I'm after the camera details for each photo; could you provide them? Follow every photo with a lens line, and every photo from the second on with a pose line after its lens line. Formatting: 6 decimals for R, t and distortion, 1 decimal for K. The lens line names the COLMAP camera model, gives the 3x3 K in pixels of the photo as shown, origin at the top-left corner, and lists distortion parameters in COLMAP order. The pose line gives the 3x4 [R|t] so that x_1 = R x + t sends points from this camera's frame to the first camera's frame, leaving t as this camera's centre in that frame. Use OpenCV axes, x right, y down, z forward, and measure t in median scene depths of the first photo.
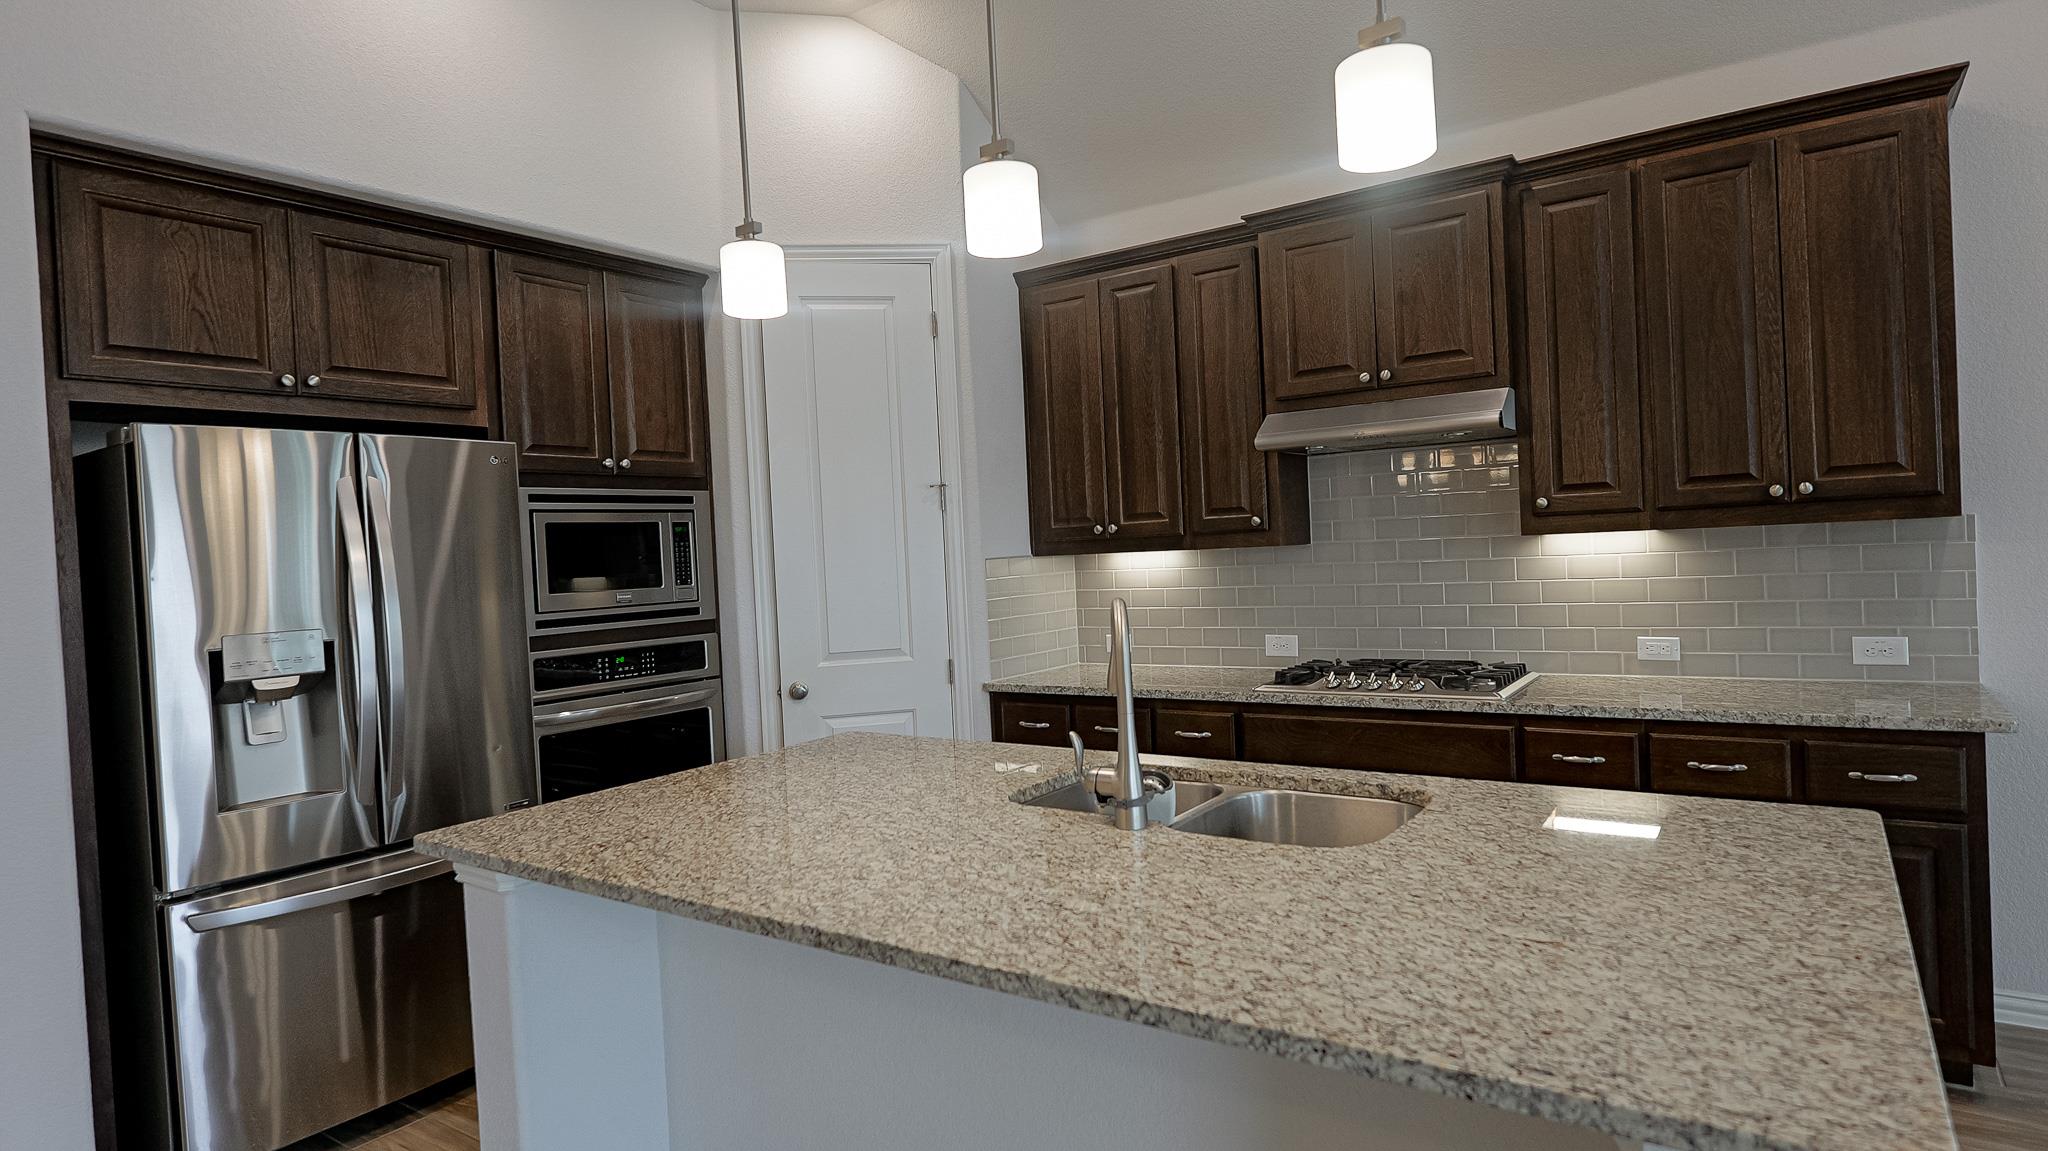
lens RADIAL K [[1119.1, 0, 1024.9], [0, 1119.1, 568.6], [0, 0, 1]] dist [0.000920, -0.001921]
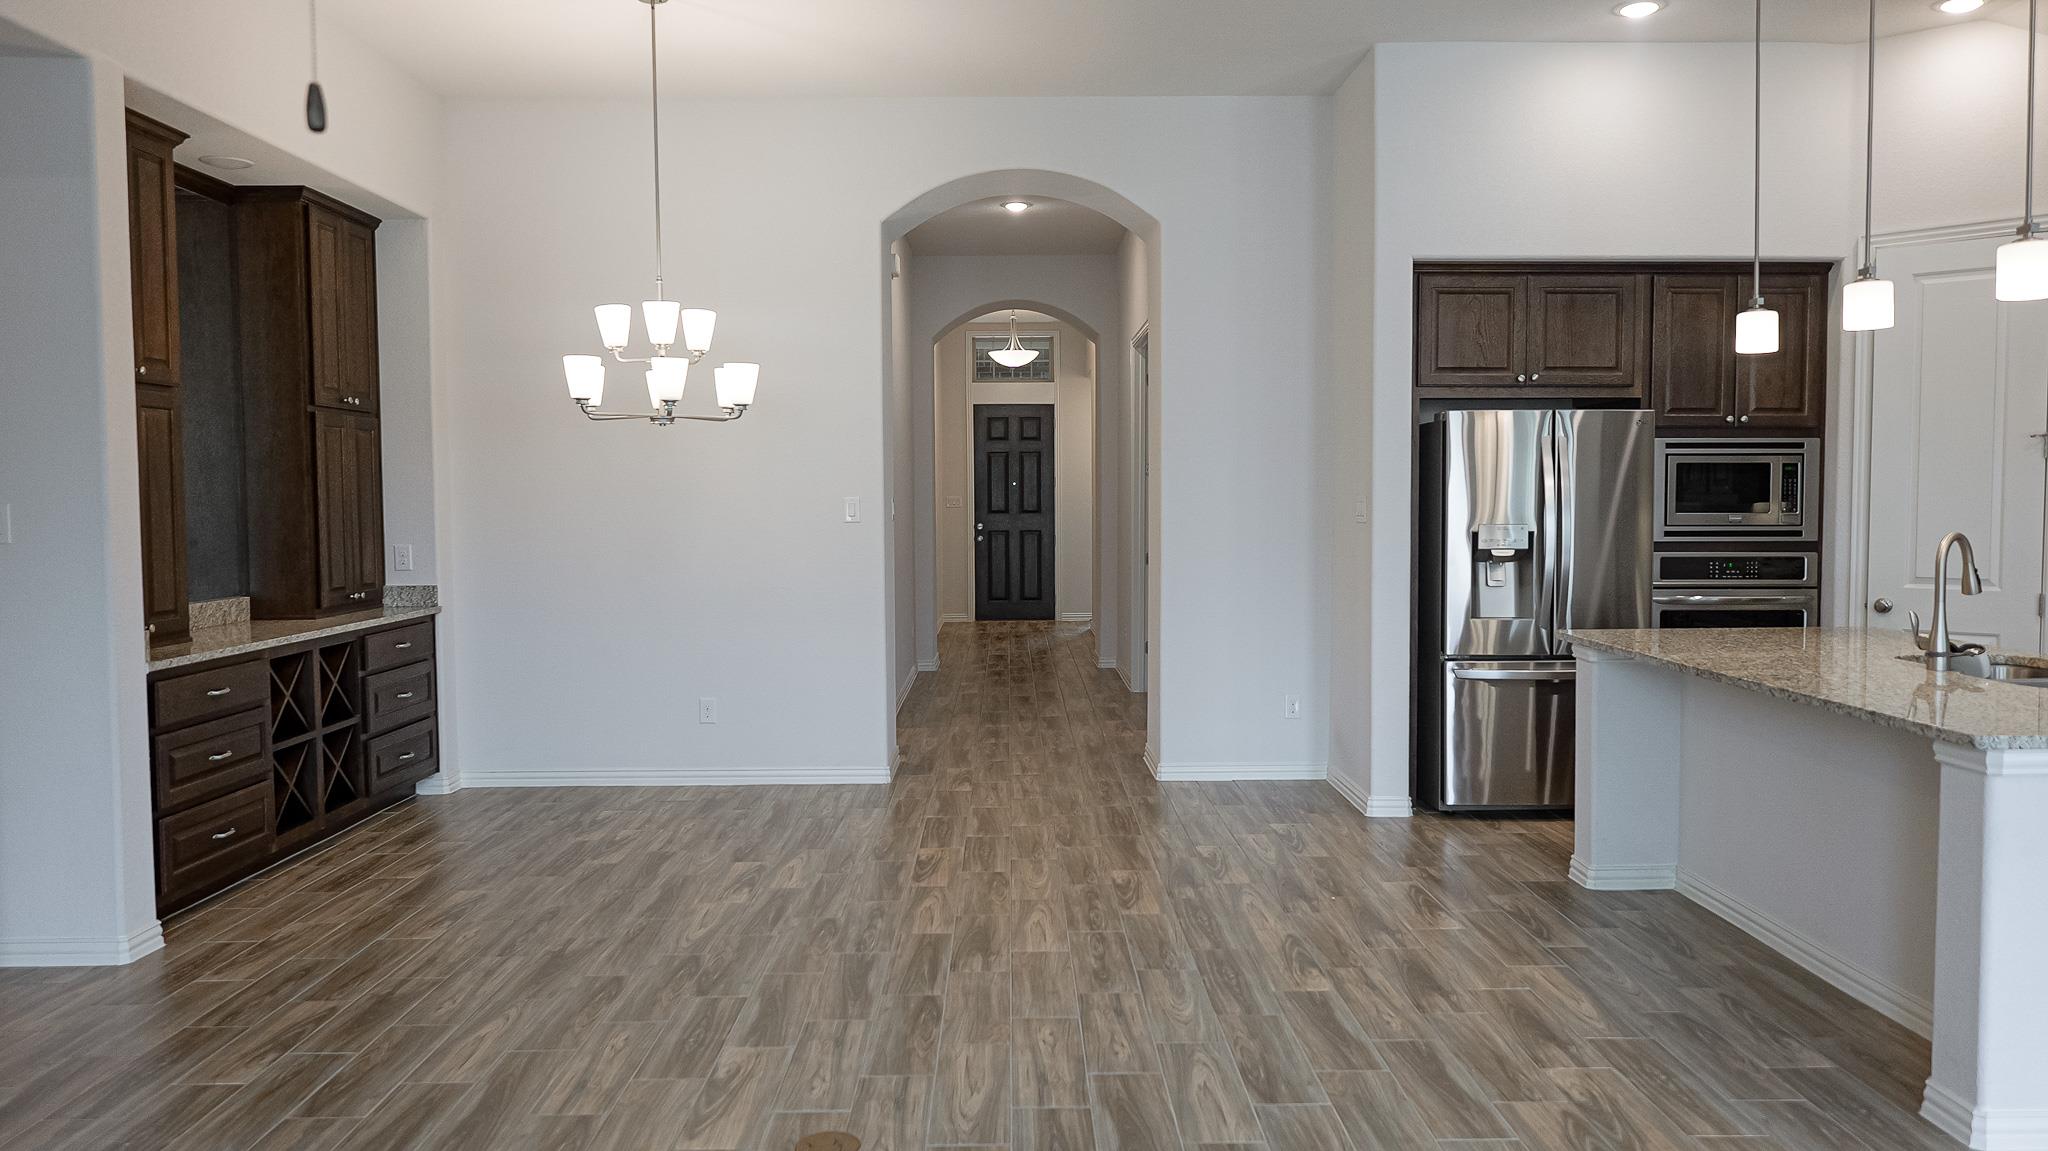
lens RADIAL K [[1386.5, 0, 1027.8], [0, 1386.5, 561.5], [0, 0, 1]] dist [-0.008060, 0.003520]
pose [[0.584931, 0.084190, -0.806702, 0.595379], [-0.039984, 0.996382, 0.074993, -0.016900], [0.810097, -0.011611, 0.586181, -0.806482]]
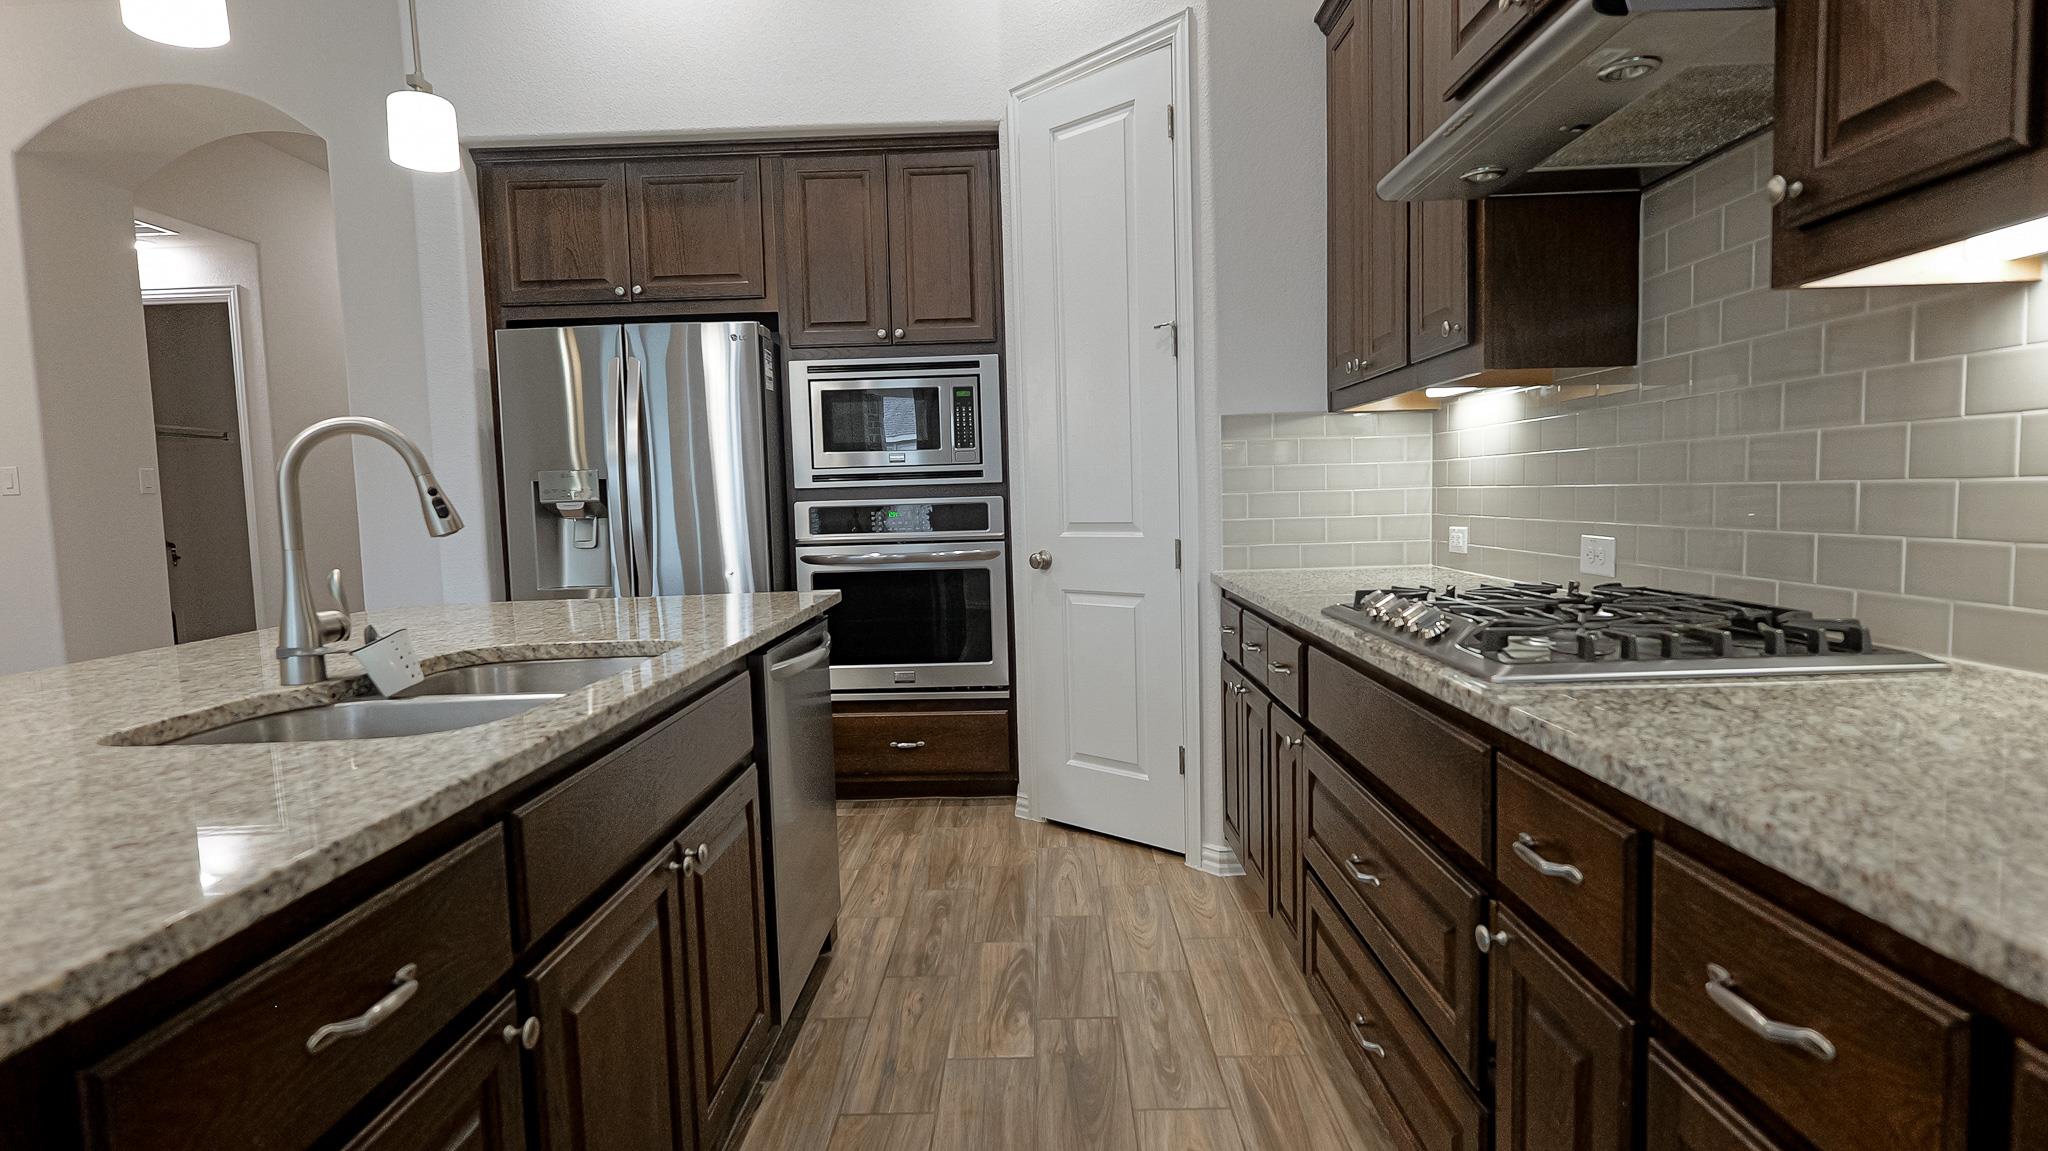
lens RADIAL K [[1028.0, 0, 1022.9], [0, 1028.0, 572.6], [0, 0, 1]] dist [0.000047, -0.000219]
pose [[0.560368, 0.093536, -0.822945, 0.665428], [-0.012114, 0.994422, 0.104777, 0.037120], [0.828155, -0.048744, 0.558375, 0.648640]]
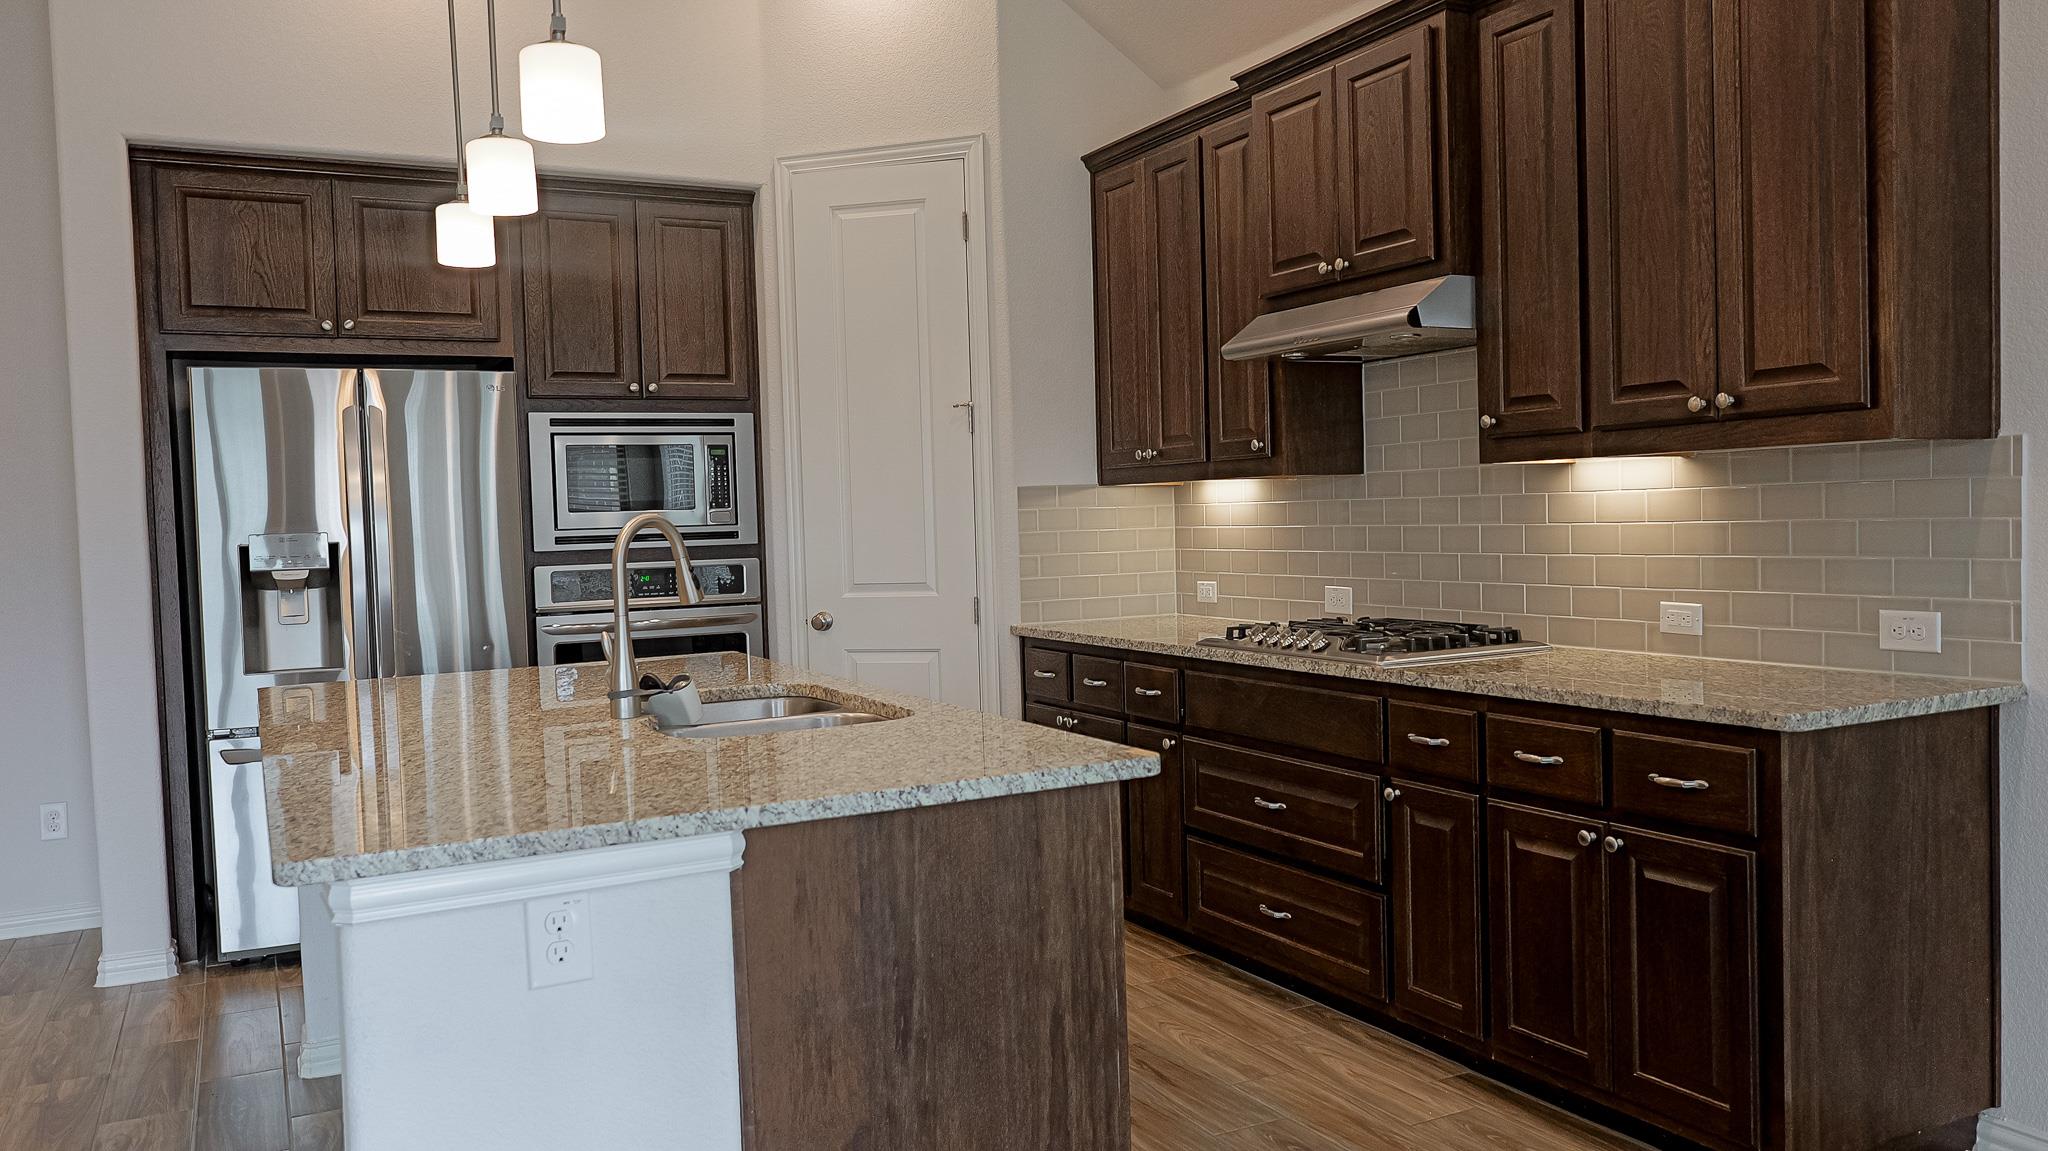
lens RADIAL K [[1535.9, 0, 1038.5], [0, 1535.9, 564.1], [0, 0, 1]] dist [0.008943, -0.004122]
pose [[0.887286, 0.037145, -0.459721, 0.739626], [-0.021204, 0.998983, 0.039792, 0.004980], [0.460732, -0.025558, 0.887171, -0.108690]]
